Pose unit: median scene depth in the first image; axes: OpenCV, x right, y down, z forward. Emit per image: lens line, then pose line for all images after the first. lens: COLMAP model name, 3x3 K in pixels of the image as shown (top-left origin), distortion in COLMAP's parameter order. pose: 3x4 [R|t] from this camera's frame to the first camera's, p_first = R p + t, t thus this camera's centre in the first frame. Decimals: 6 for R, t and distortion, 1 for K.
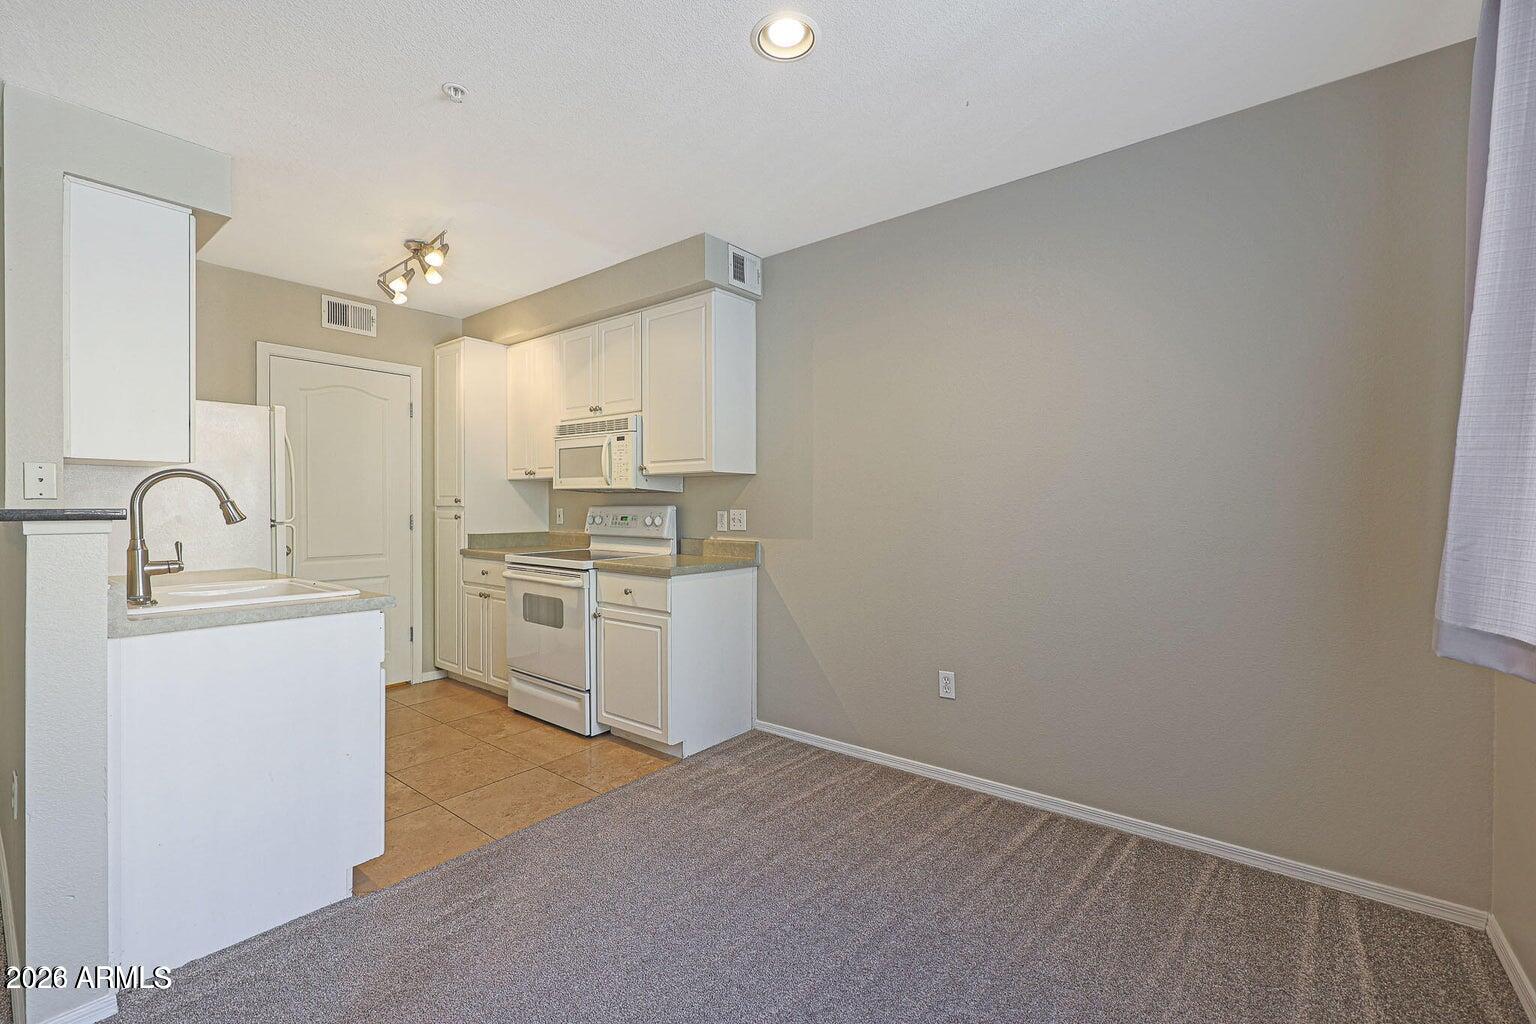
lens RADIAL K [[638.9, 0, 767.6], [0, 638.9, 513.7], [0, 0, 1]] dist [-0.000173, -0.001618]
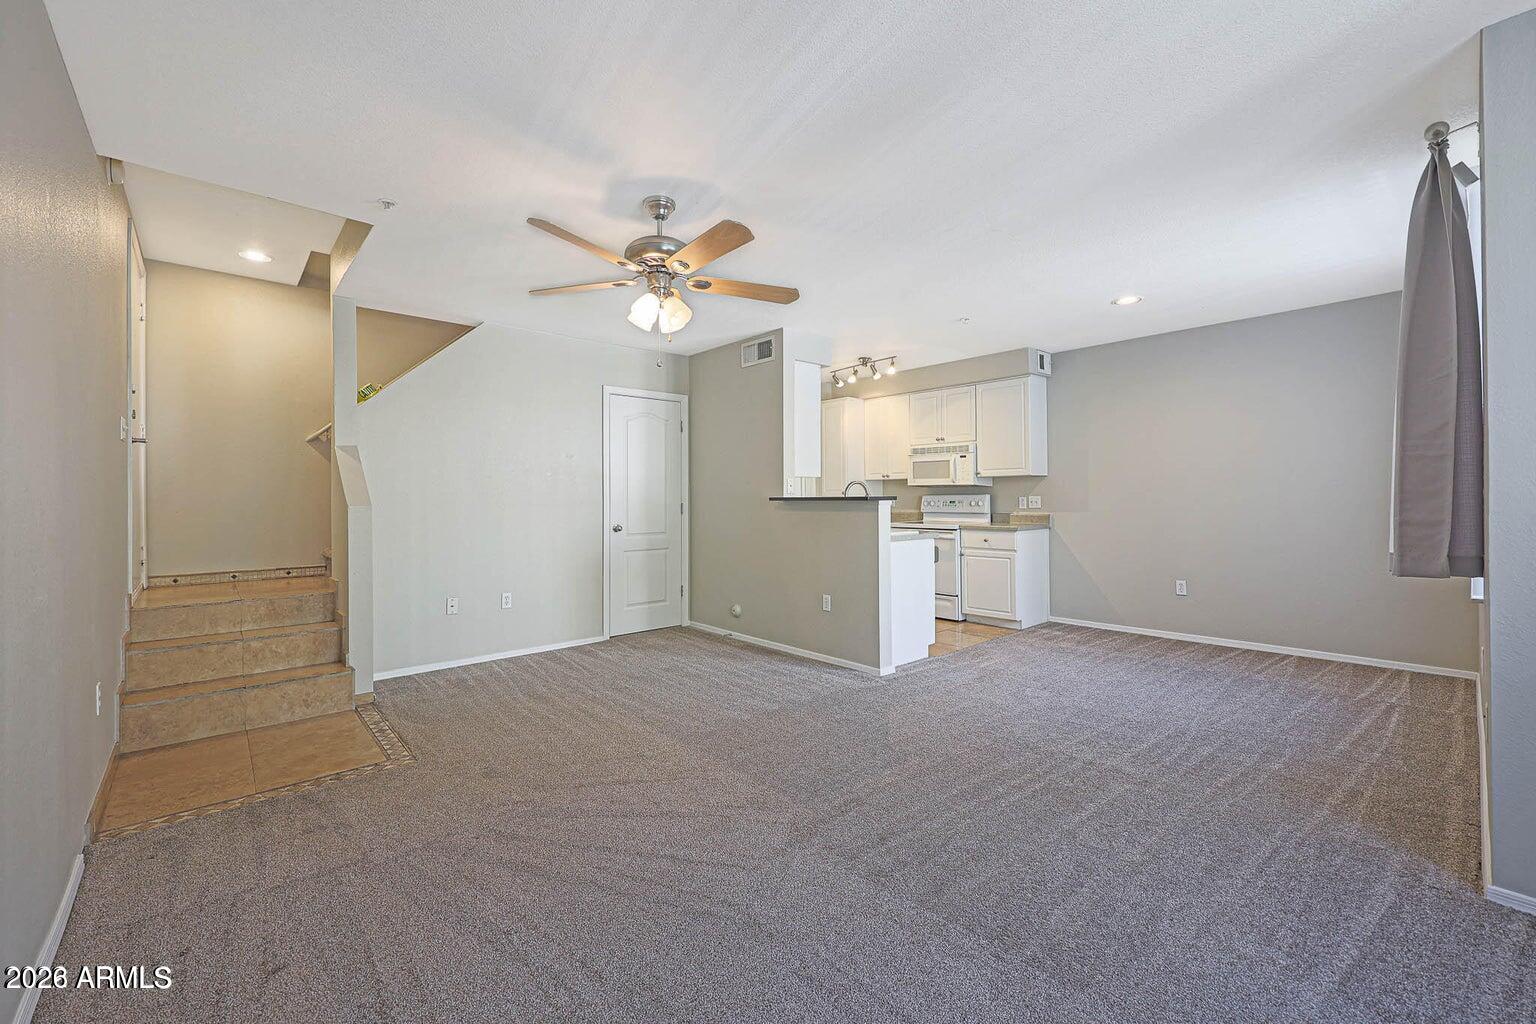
lens RADIAL K [[638.9, 0, 757.8], [0, 638.9, 493.8], [0, 0, 1]] dist [-0.000173, -0.001618]
pose [[0.984187, -0.011517, -0.176759, -0.470958], [0.008776, 0.999829, -0.016279, 0.009145], [0.176916, 0.014470, 0.984120, -0.828443]]
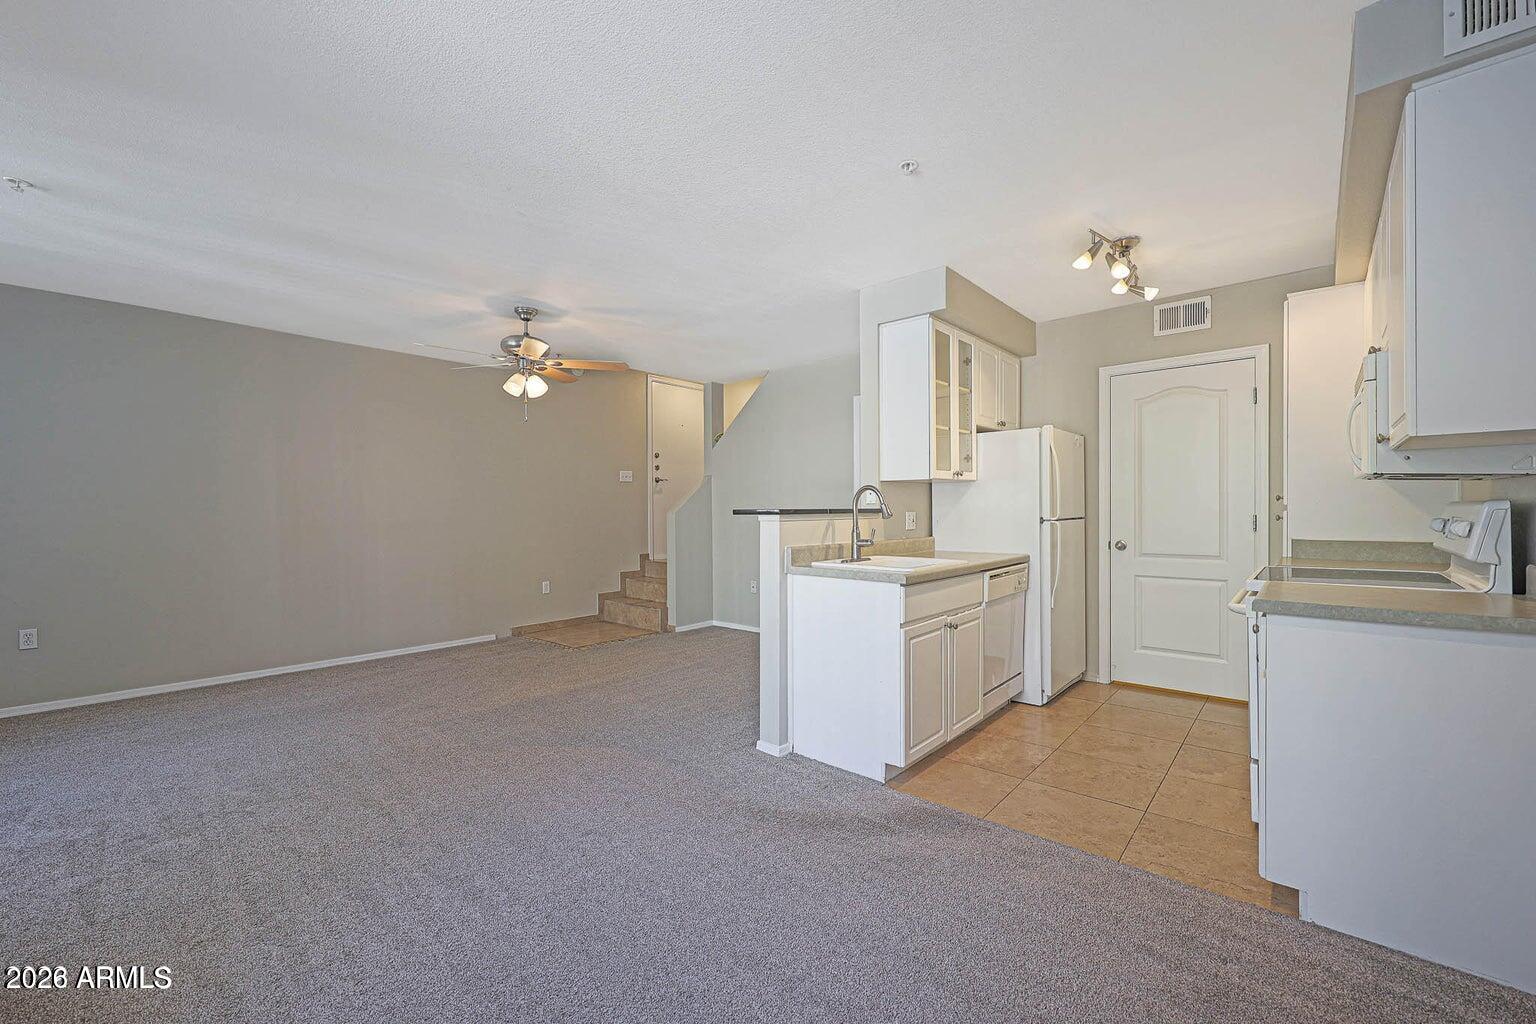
lens RADIAL K [[638.9, 0, 762.7], [0, 638.9, 513.5], [0, 0, 1]] dist [-0.000173, -0.001618]
pose [[-0.060974, 0.004008, -0.998131, 0.425279], [-0.005442, 0.999976, 0.004348, -0.000476], [0.998125, 0.005697, -0.060951, 0.447169]]
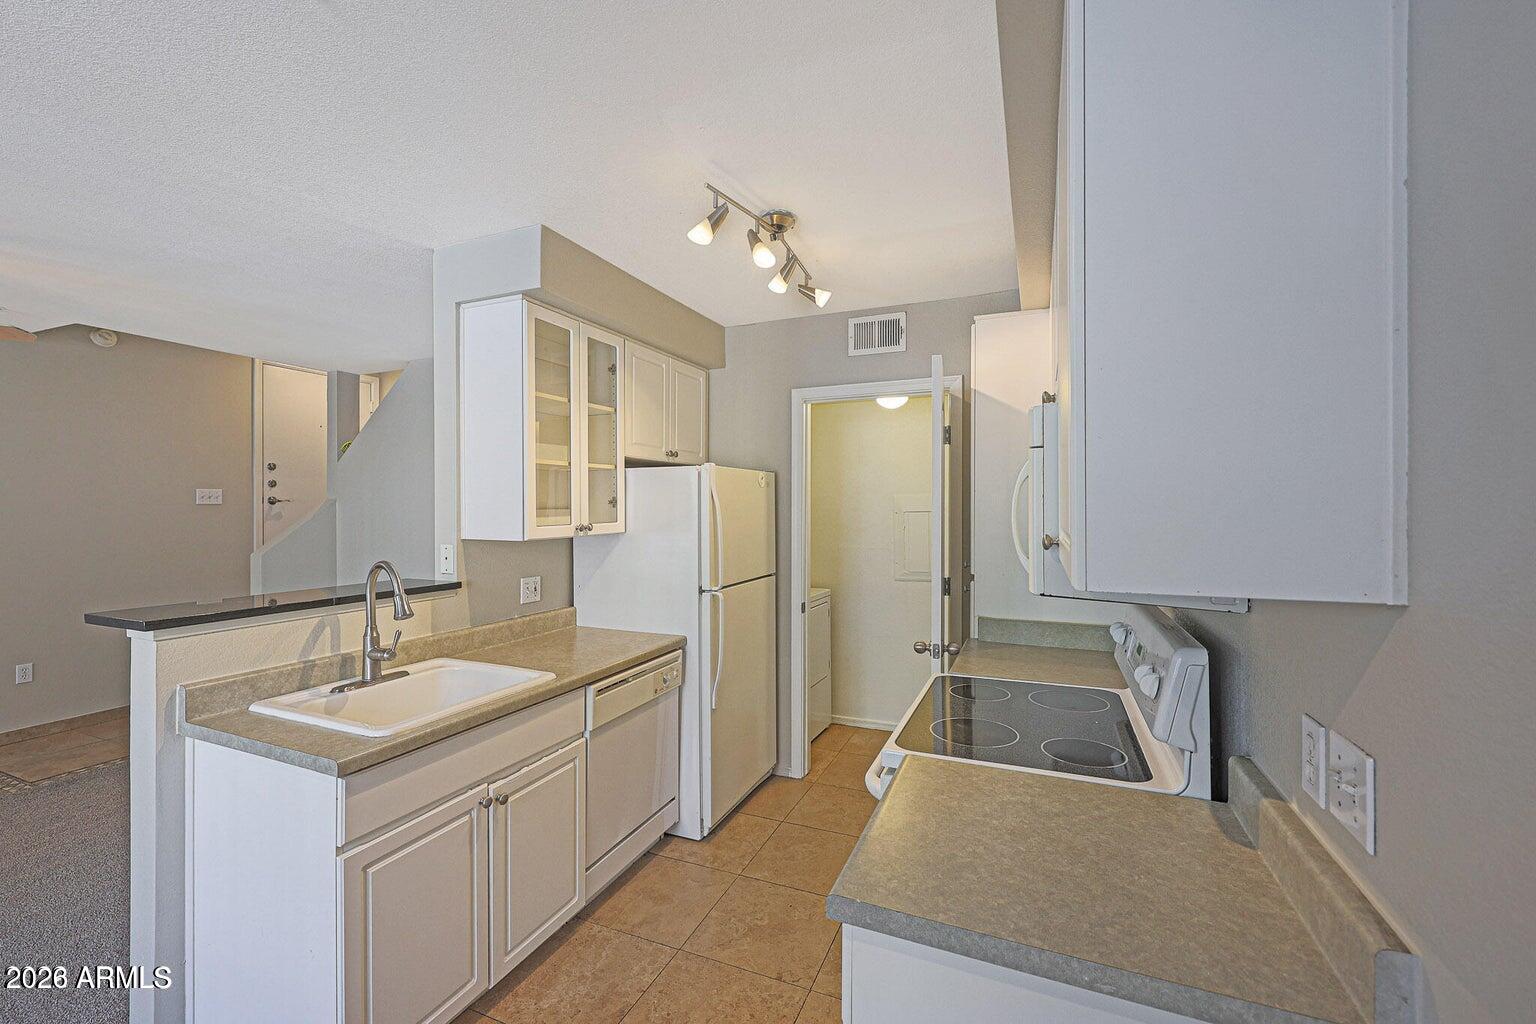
lens RADIAL K [[638.9, 0, 775.0], [0, 638.9, 506.4], [0, 0, 1]] dist [-0.000173, -0.001618]
pose [[0.254738, -0.004542, -0.966999, 0.123201], [-0.011525, 0.999904, -0.007733, -0.085380], [0.966941, 0.013115, 0.254661, 0.730491]]
